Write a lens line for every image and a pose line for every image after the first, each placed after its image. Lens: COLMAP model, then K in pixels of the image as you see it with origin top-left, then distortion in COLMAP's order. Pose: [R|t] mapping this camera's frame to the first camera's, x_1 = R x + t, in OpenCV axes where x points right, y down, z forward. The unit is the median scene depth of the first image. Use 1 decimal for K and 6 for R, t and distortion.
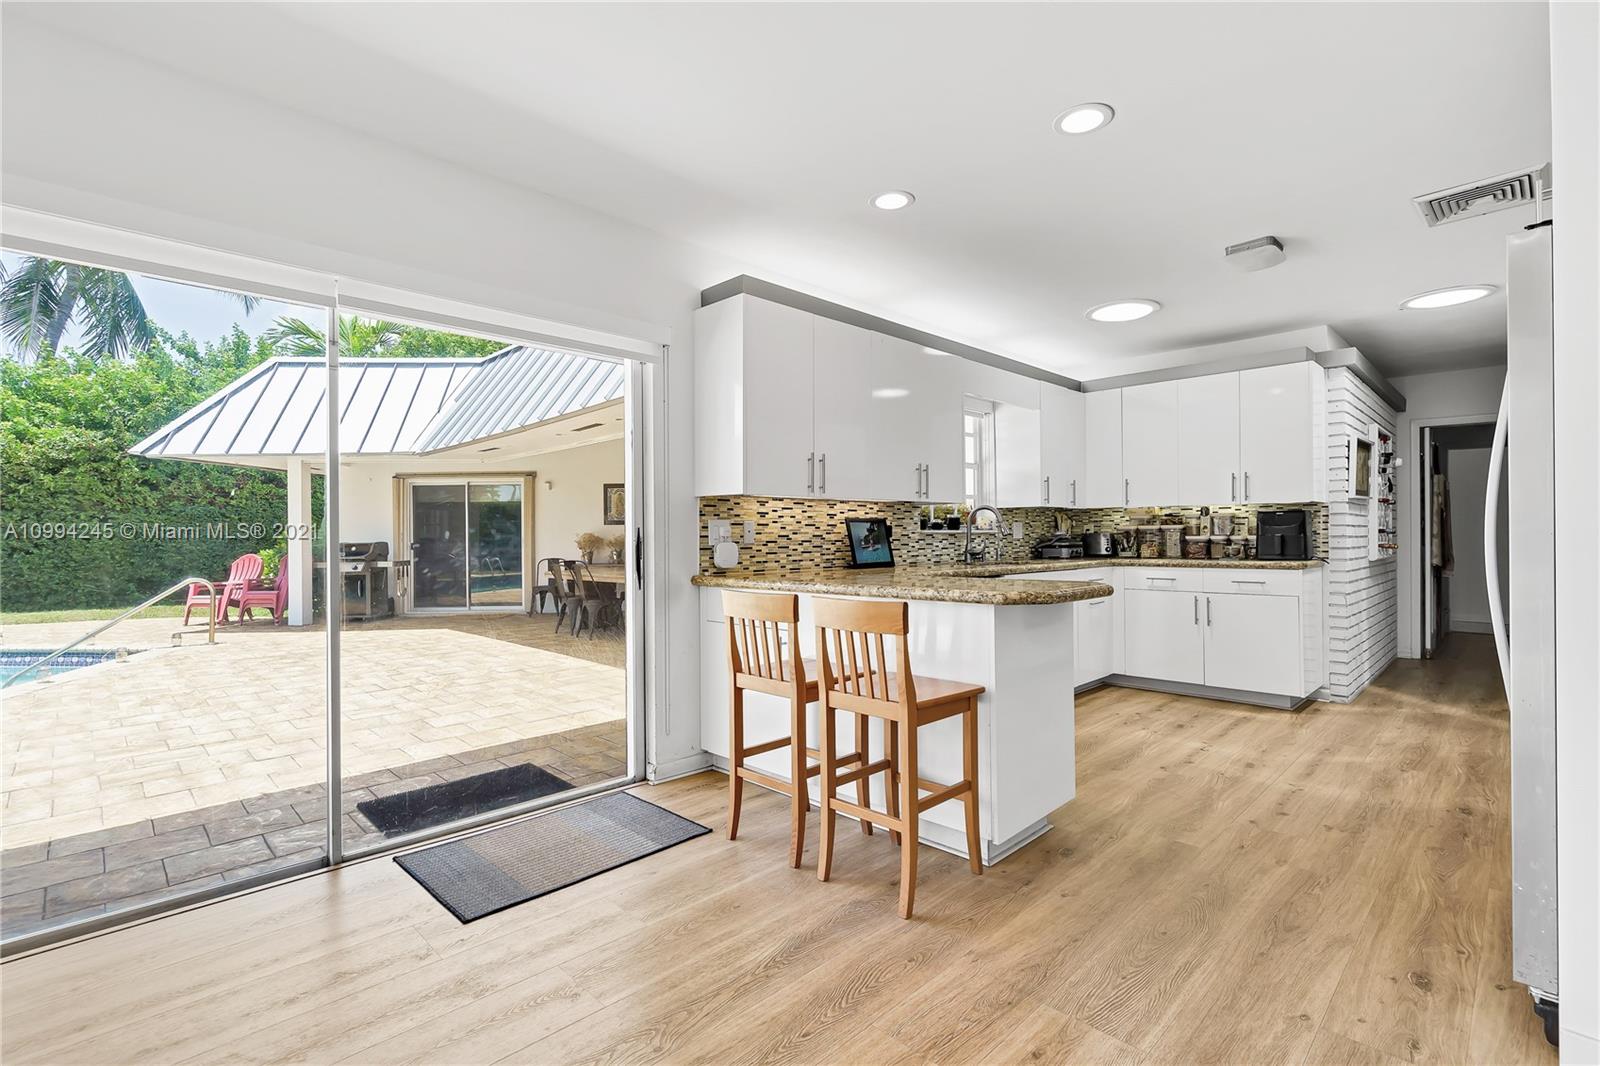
lens RADIAL K [[734.0, 0, 803.8], [0, 734.0, 536.3], [0, 0, 1]] dist [-0.001672, -0.000124]
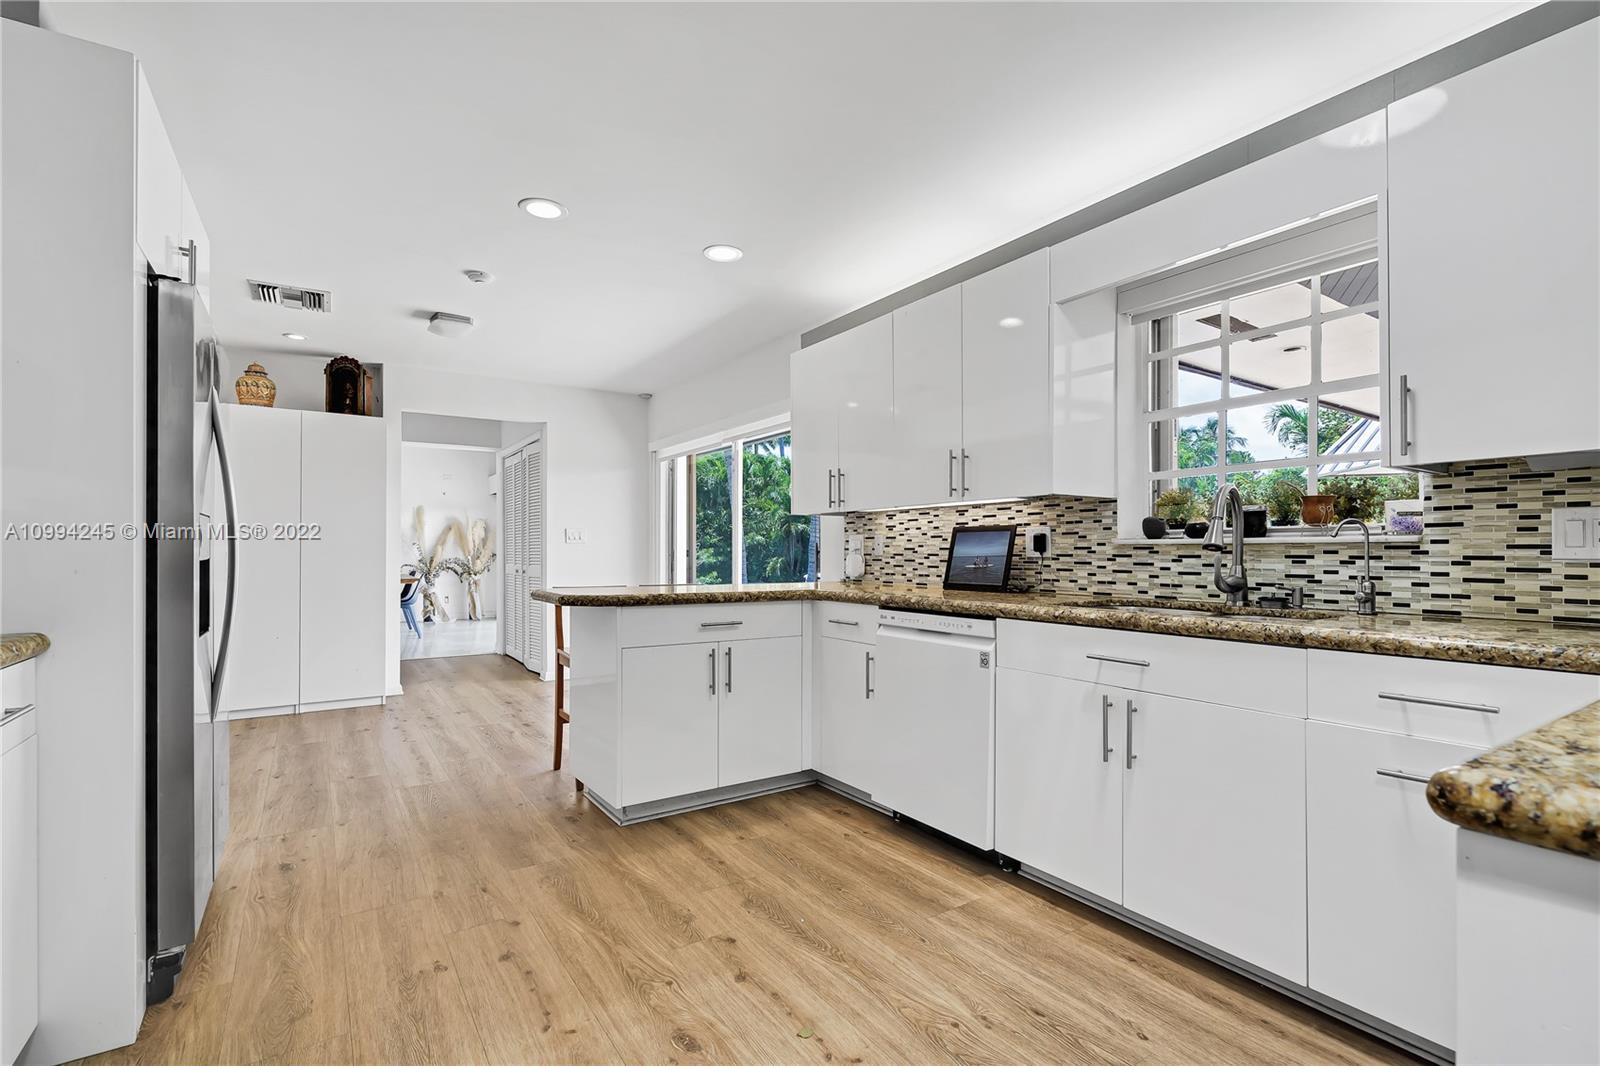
lens RADIAL K [[734.0, 0, 803.8], [0, 734.0, 536.3], [0, 0, 1]] dist [-0.001672, -0.000124]
pose [[-0.191962, -0.013056, -0.981316, 1.057155], [0.000467, 0.999910, -0.013395, -0.004266], [0.981402, -0.003030, -0.191938, 1.163419]]
